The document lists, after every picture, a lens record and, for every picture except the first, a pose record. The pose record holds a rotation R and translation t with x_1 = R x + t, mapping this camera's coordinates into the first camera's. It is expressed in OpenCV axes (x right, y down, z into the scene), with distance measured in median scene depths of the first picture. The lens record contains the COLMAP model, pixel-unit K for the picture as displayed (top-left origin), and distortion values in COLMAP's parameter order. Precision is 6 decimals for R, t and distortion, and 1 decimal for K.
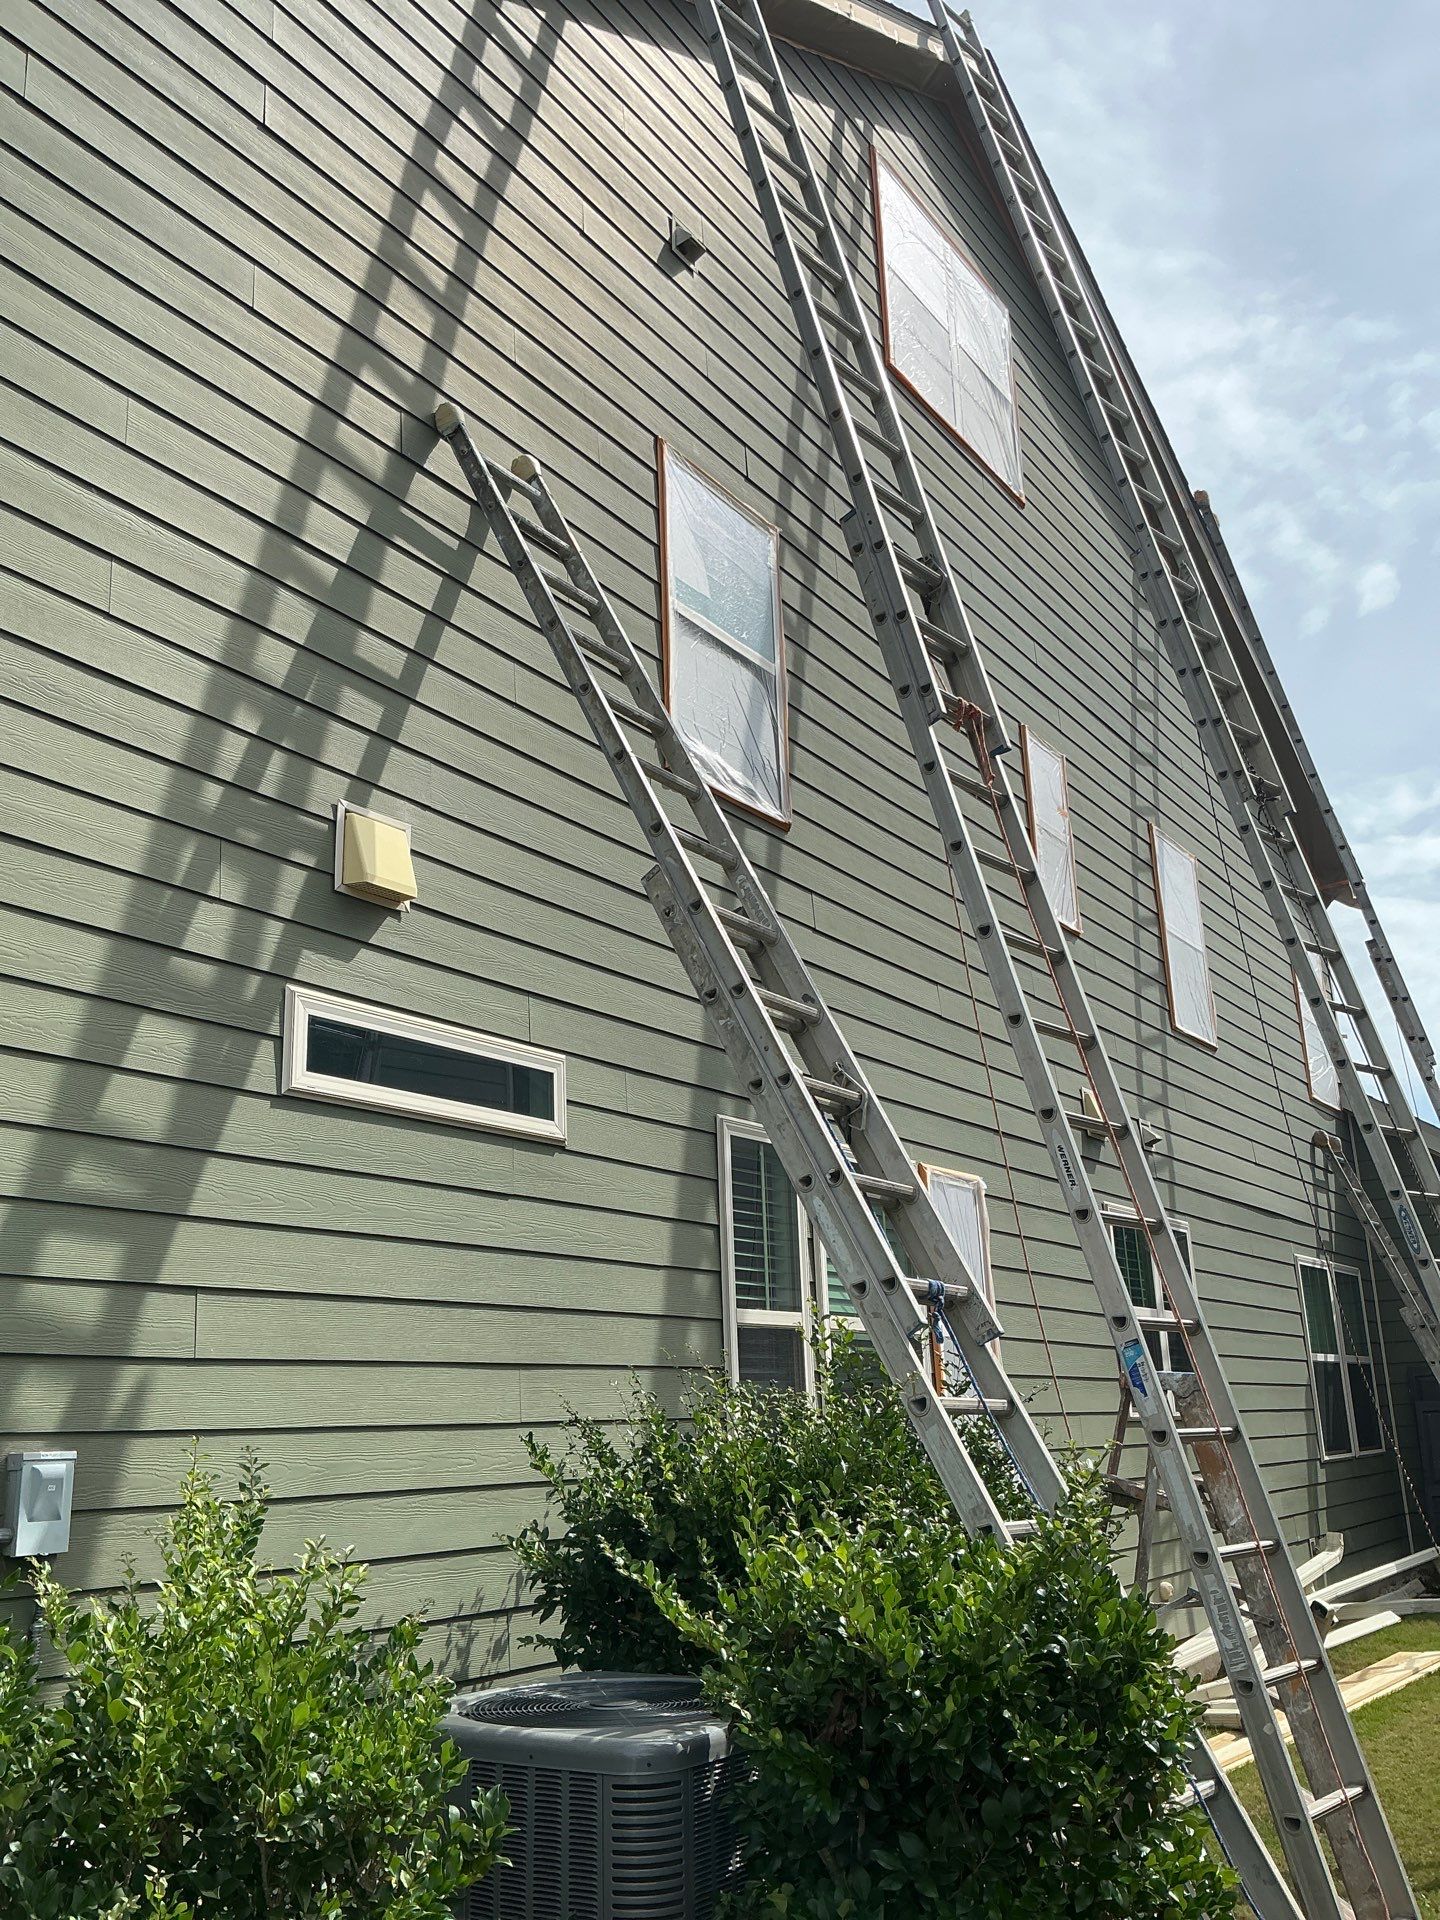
lens RADIAL K [[1622.0, 0, 702.9], [0, 1622.0, 956.6], [0, 0, 1]] dist [0.013513, -0.046032]
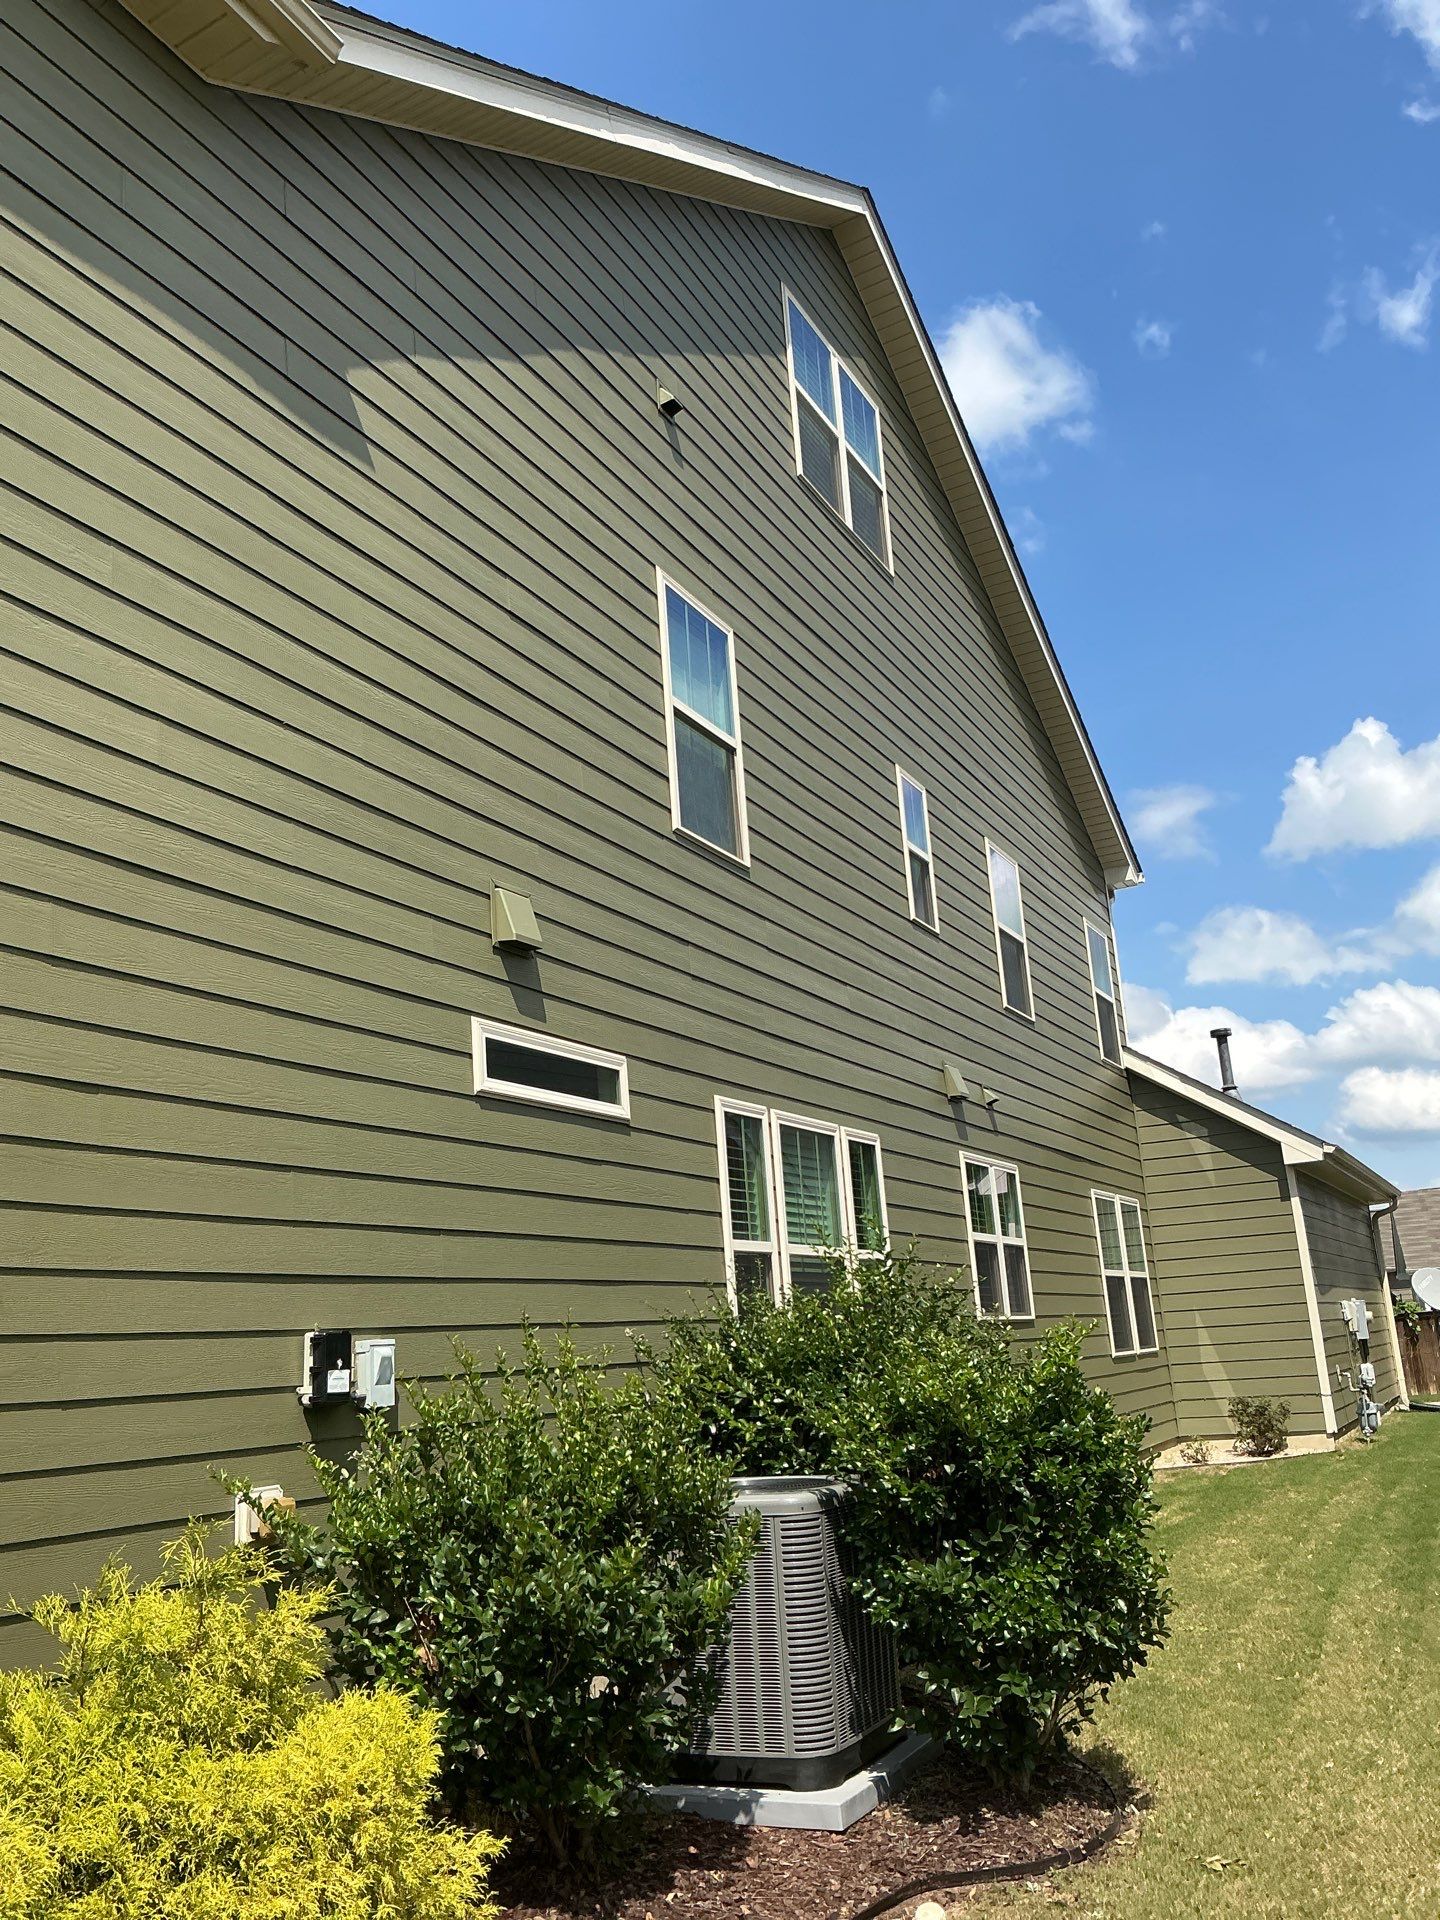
lens RADIAL K [[1620.0, 0, 718.7], [0, 1620.0, 945.5], [0, 0, 1]] dist [0.077166, -0.115314]
pose [[0.988702, 0.004538, 0.149828, -0.214773], [-0.009123, 0.999511, 0.029925, -0.074976], [-0.149618, -0.030954, 0.988259, -0.360637]]
